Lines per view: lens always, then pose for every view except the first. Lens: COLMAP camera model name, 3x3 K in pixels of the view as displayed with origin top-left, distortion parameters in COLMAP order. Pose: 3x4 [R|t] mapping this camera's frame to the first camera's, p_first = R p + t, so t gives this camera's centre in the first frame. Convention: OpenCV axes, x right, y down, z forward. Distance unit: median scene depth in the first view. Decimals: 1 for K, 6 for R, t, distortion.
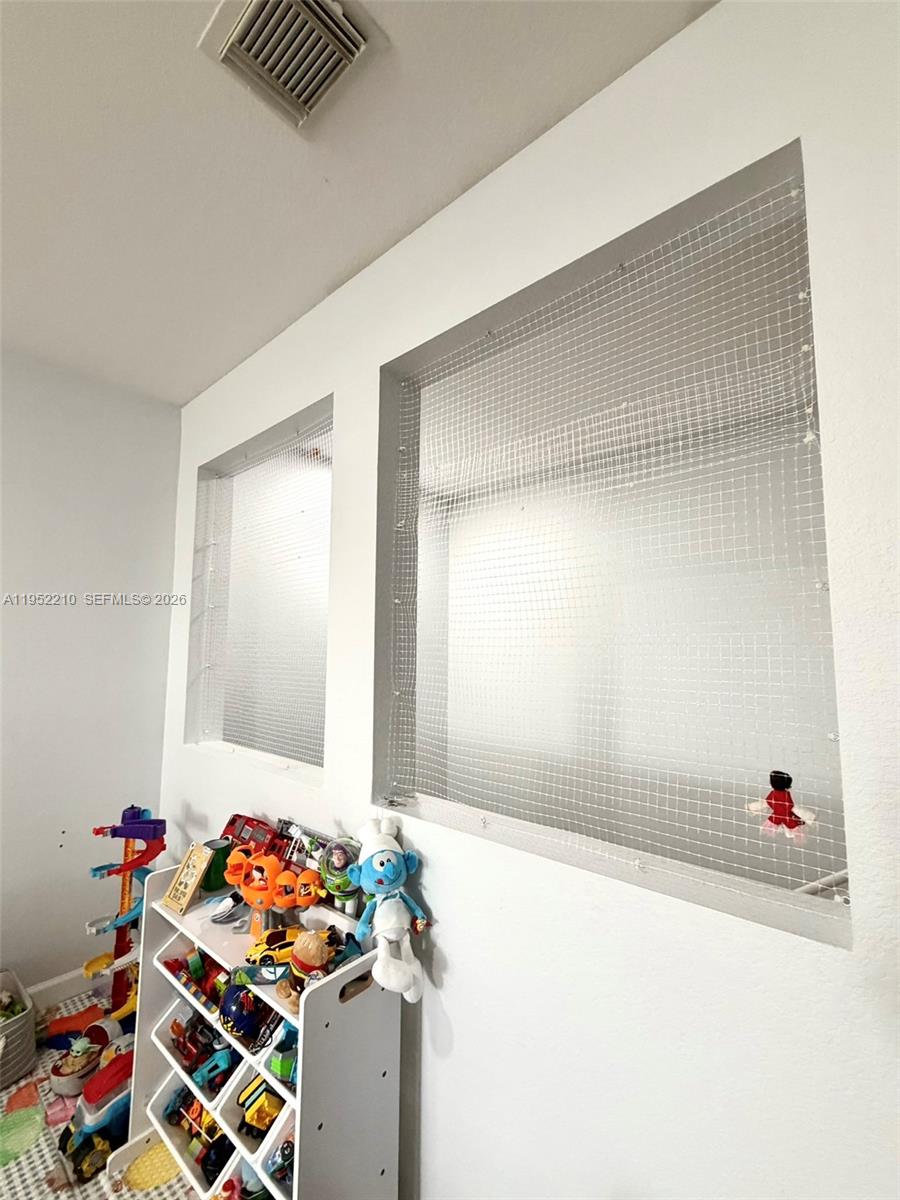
lens RADIAL K [[524.9, 0, 449.2], [0, 524.9, 602.0], [0, 0, 1]] dist [0.002118, 0.000052]
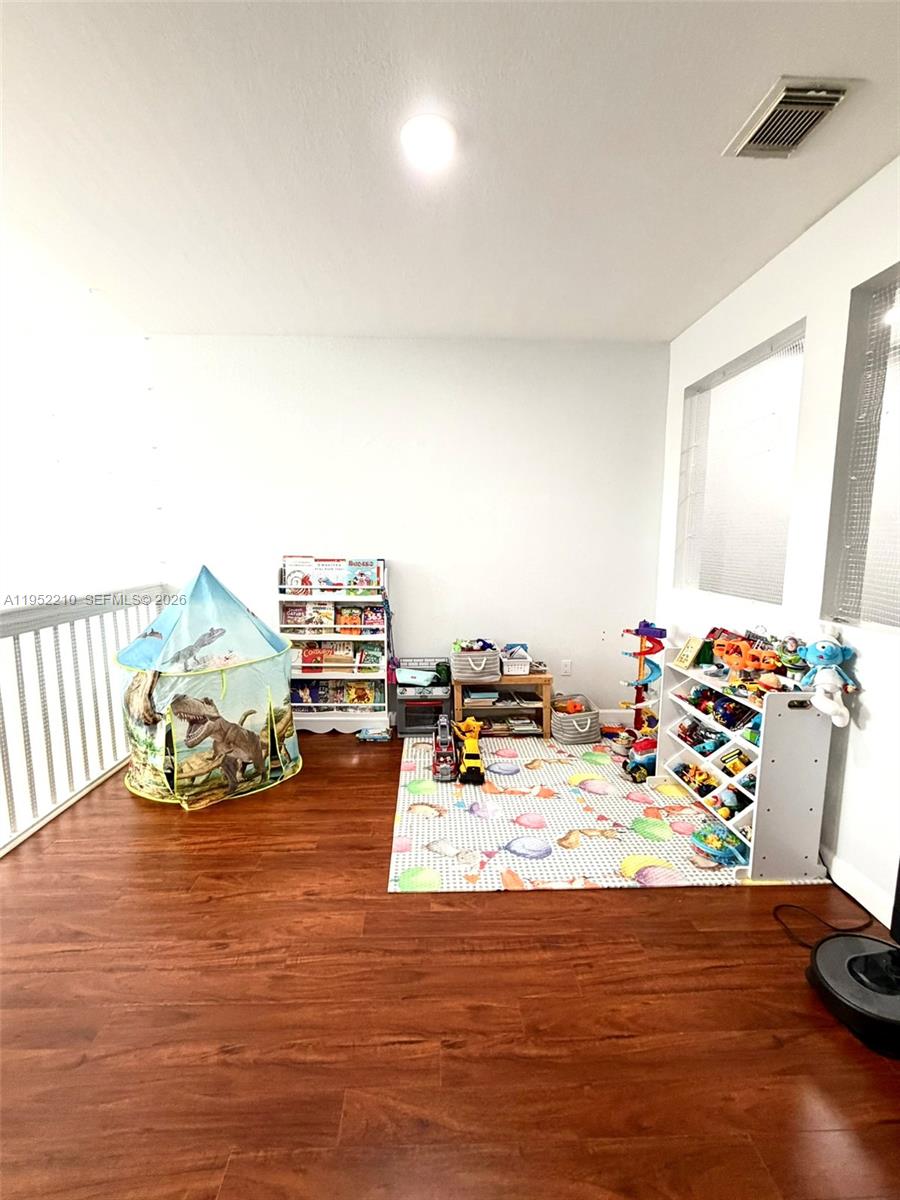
lens RADIAL K [[524.9, 0, 443.2], [0, 524.9, 602.8], [0, 0, 1]] dist [0.002118, 0.000052]
pose [[0.696710, 0.085228, -0.712272, 0.175146], [0.061518, 0.982161, 0.177696, 0.009623], [0.714710, -0.167620, 0.679038, -0.805063]]
